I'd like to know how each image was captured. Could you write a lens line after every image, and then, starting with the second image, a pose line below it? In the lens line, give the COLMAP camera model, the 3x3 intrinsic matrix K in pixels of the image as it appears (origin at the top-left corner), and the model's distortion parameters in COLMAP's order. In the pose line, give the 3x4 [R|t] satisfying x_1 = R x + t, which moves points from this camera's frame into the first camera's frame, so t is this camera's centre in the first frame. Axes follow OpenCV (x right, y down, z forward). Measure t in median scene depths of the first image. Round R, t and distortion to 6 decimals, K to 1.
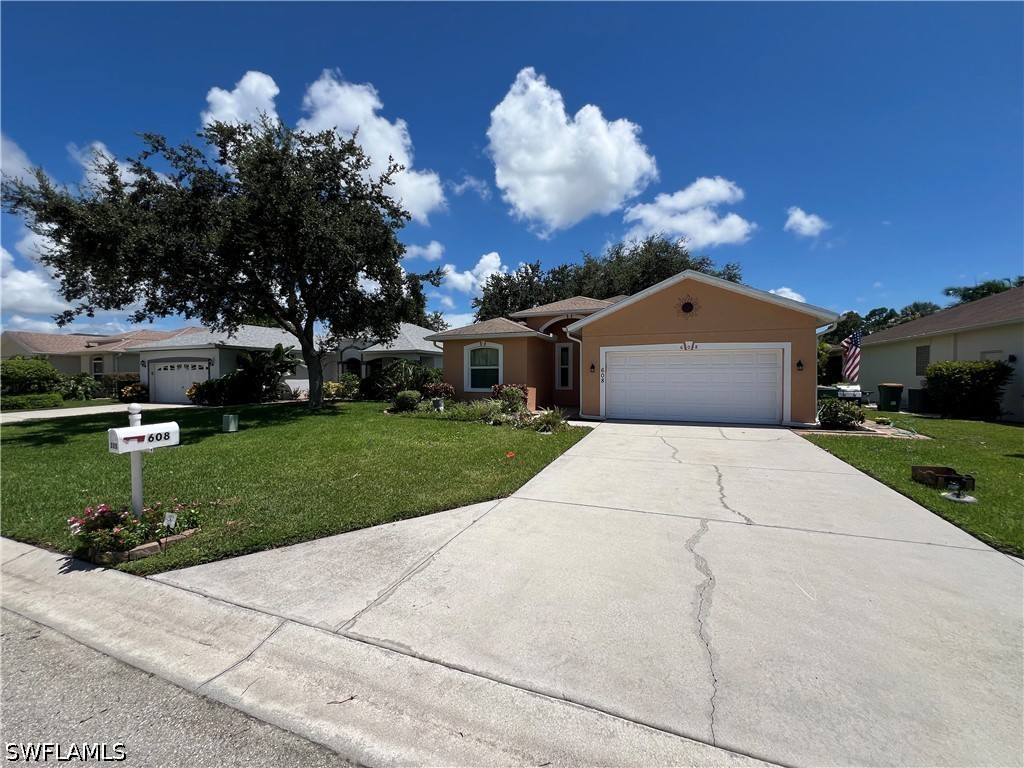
lens RADIAL K [[410.8, 0, 513.6], [0, 410.8, 383.7], [0, 0, 1]] dist [-0.002485, 0.000161]
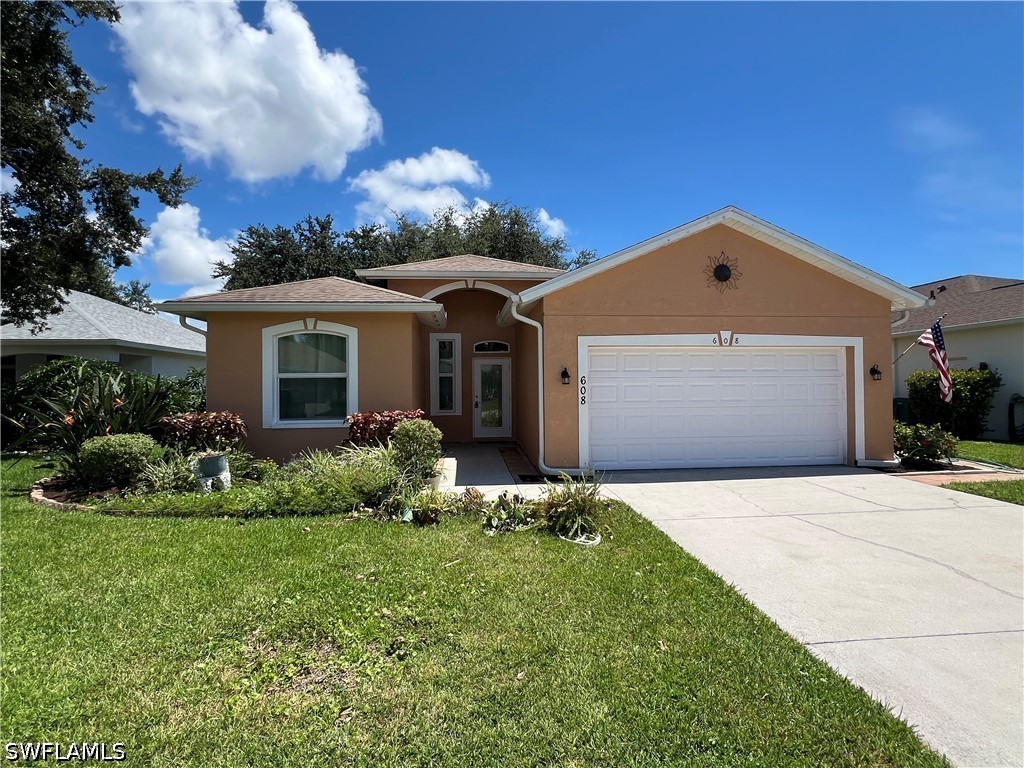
lens RADIAL K [[519.1, 0, 511.4], [0, 519.1, 380.4], [0, 0, 1]] dist [0.006050, 0.001085]
pose [[0.896603, -0.000107, 0.442836, -0.130072], [0.015850, 0.999367, -0.031850, -0.011216], [-0.442552, 0.035576, 0.896037, 0.367012]]
